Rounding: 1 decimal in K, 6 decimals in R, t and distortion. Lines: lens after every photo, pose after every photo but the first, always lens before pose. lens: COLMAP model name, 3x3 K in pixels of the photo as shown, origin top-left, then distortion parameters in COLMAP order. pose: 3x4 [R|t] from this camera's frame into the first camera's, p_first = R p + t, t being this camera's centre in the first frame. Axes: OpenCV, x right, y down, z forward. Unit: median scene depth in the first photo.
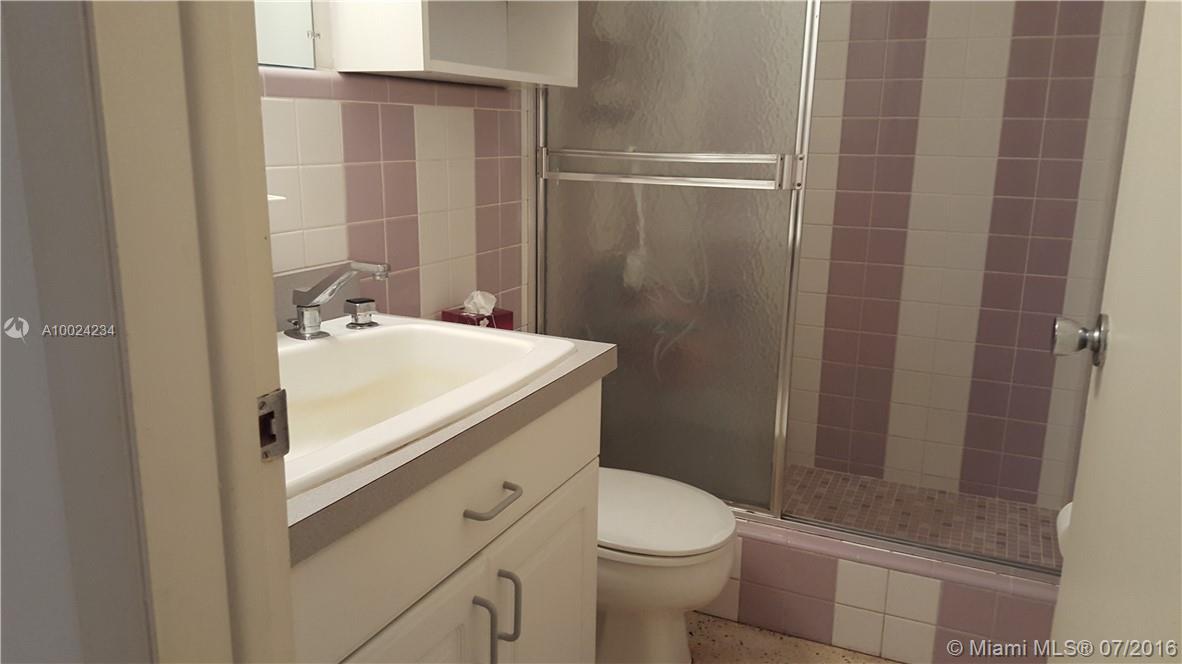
lens RADIAL K [[879.1, 0, 591.5], [0, 879.1, 334.0], [0, 0, 1]] dist [0.001601, 0.001325]
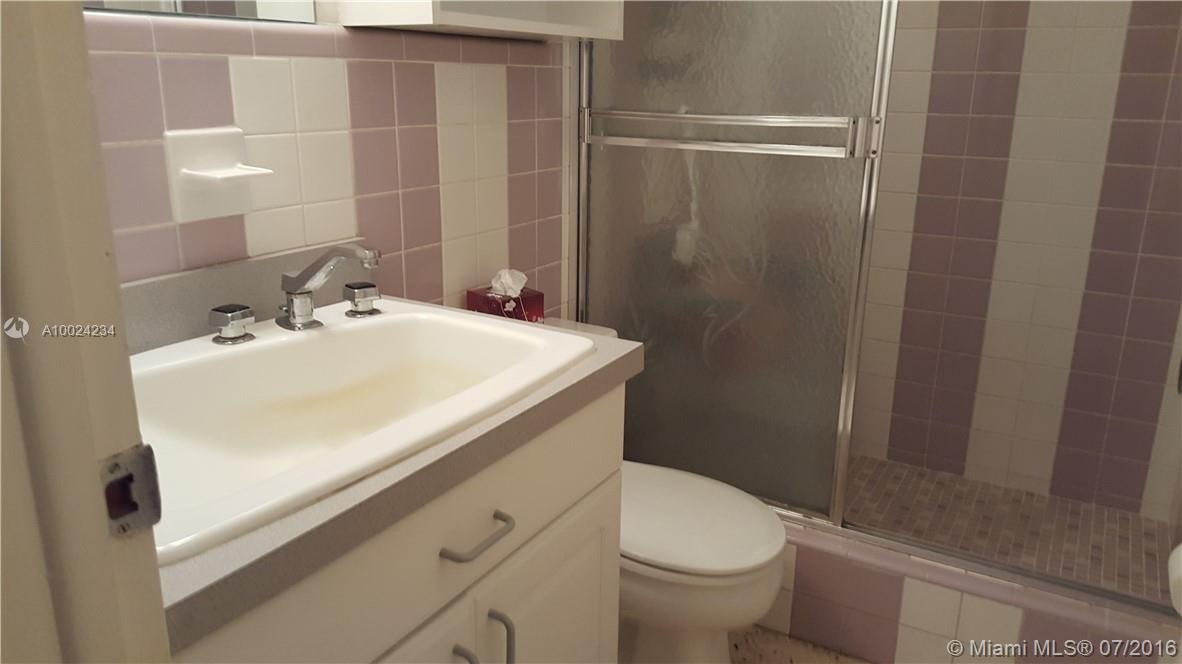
lens RADIAL K [[872.9, 0, 588.5], [0, 872.9, 328.4], [0, 0, 1]] dist [-0.006033, -0.009904]
pose [[0.994979, 0.023761, -0.097217, 0.042986], [-0.019021, 0.998598, 0.049403, -0.033056], [0.098255, -0.047306, 0.994036, 0.106945]]
